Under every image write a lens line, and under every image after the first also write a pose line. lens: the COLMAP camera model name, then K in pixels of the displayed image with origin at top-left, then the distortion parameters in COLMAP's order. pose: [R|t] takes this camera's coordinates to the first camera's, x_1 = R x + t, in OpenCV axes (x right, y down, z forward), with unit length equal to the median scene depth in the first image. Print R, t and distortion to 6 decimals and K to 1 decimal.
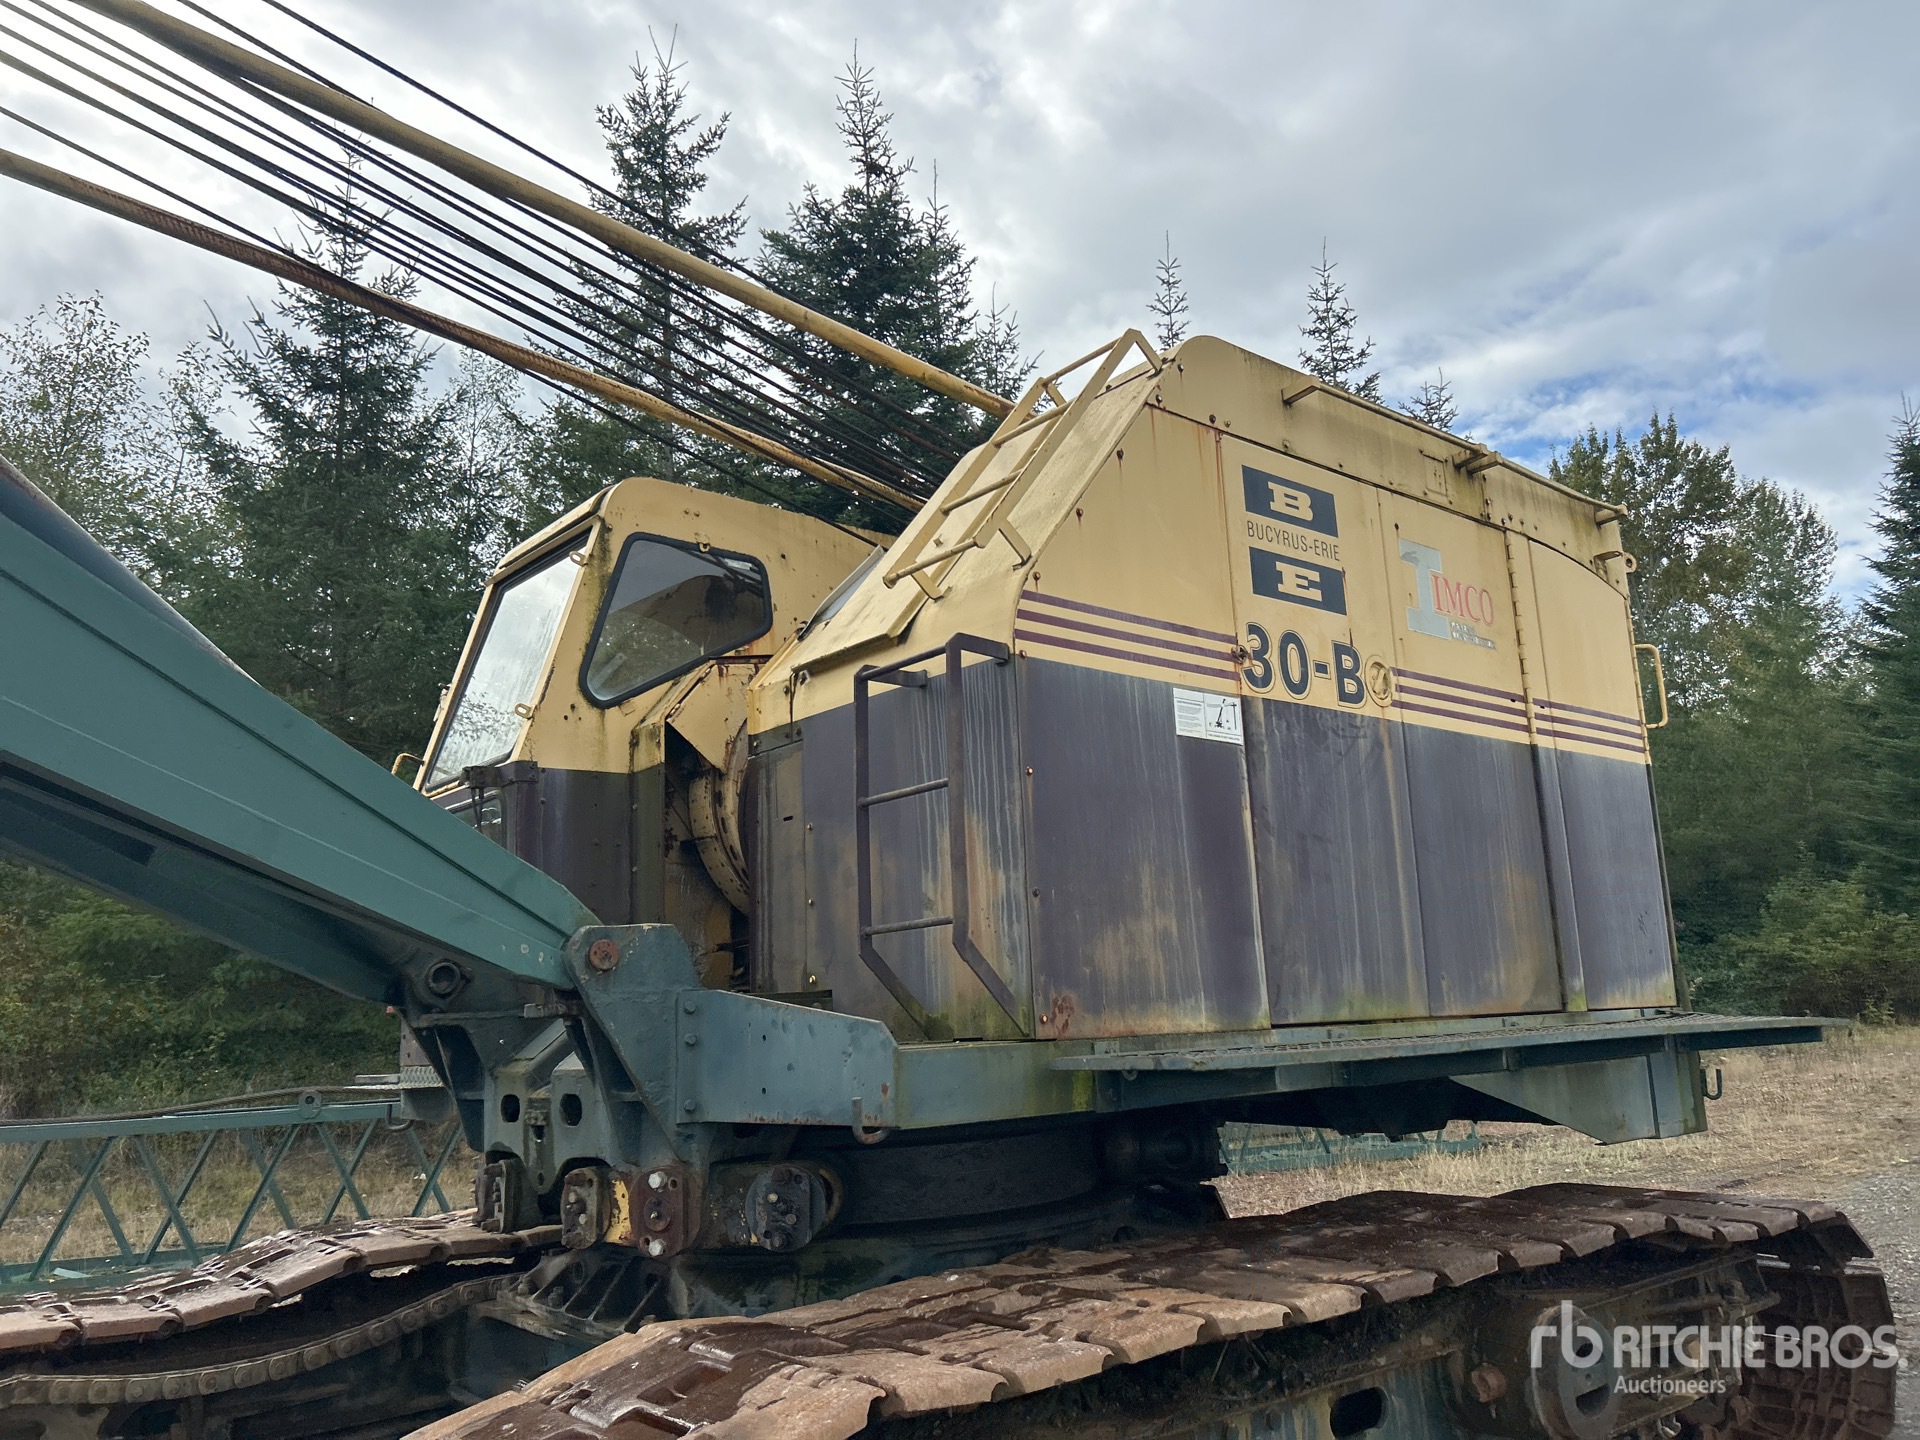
lens RADIAL K [[1511.6, 0, 1041.4], [0, 1511.6, 656.6], [0, 0, 1]] dist [0.053124, -0.057527]
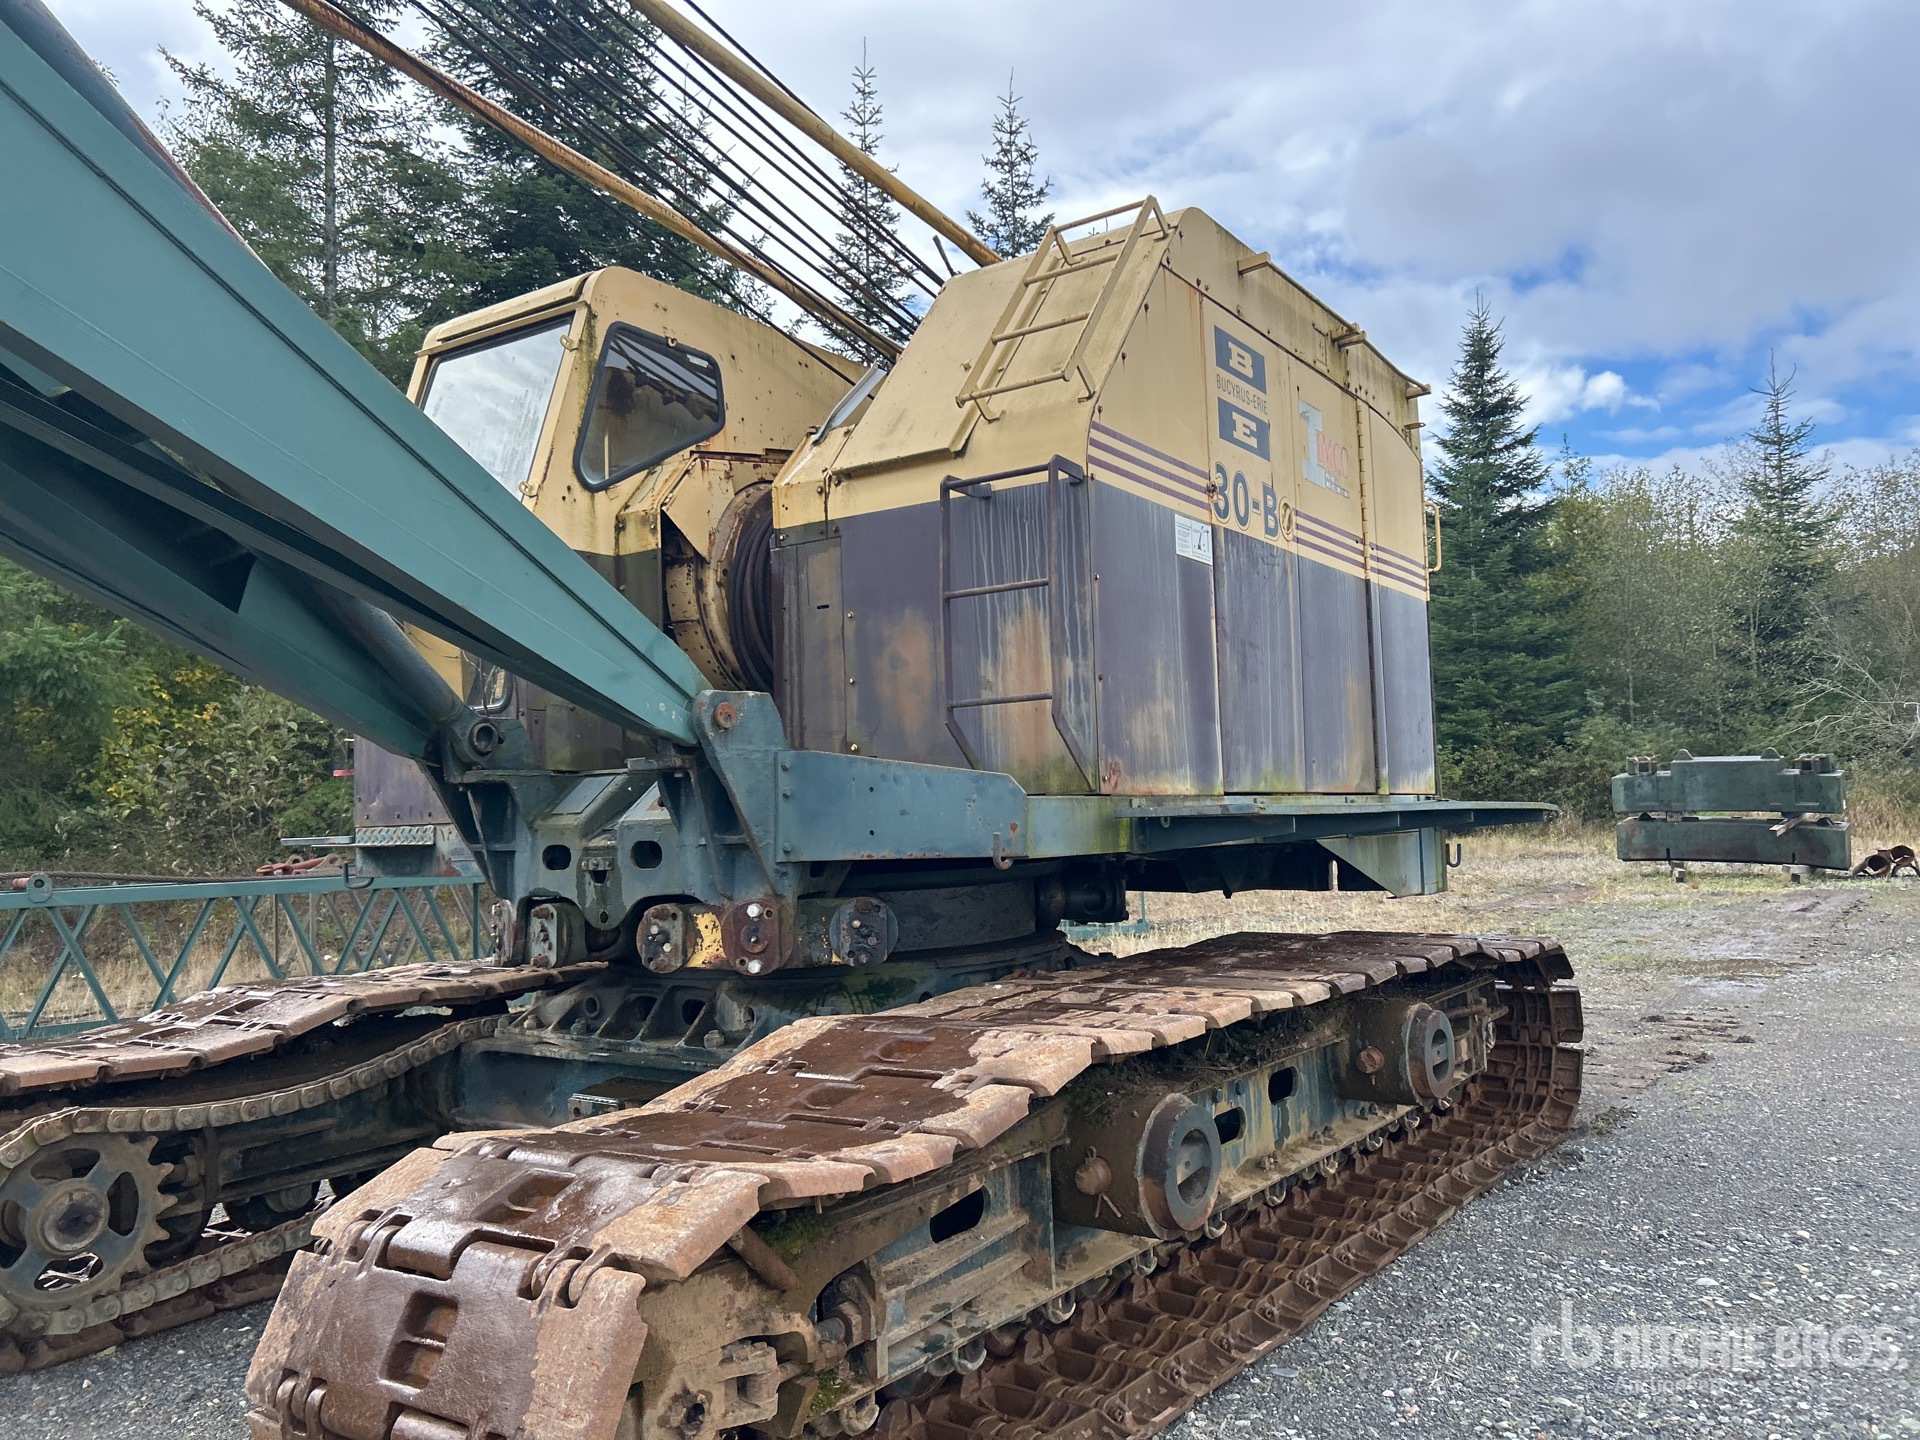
lens RADIAL K [[1511.6, 0, 1087.8], [0, 1511.6, 654.1], [0, 0, 1]] dist [0.053124, -0.057527]
pose [[0.954464, 0.043744, 0.295103, -0.295342], [-0.077058, 0.991773, 0.102219, 0.012729], [-0.288204, -0.120304, 0.949982, -0.111842]]
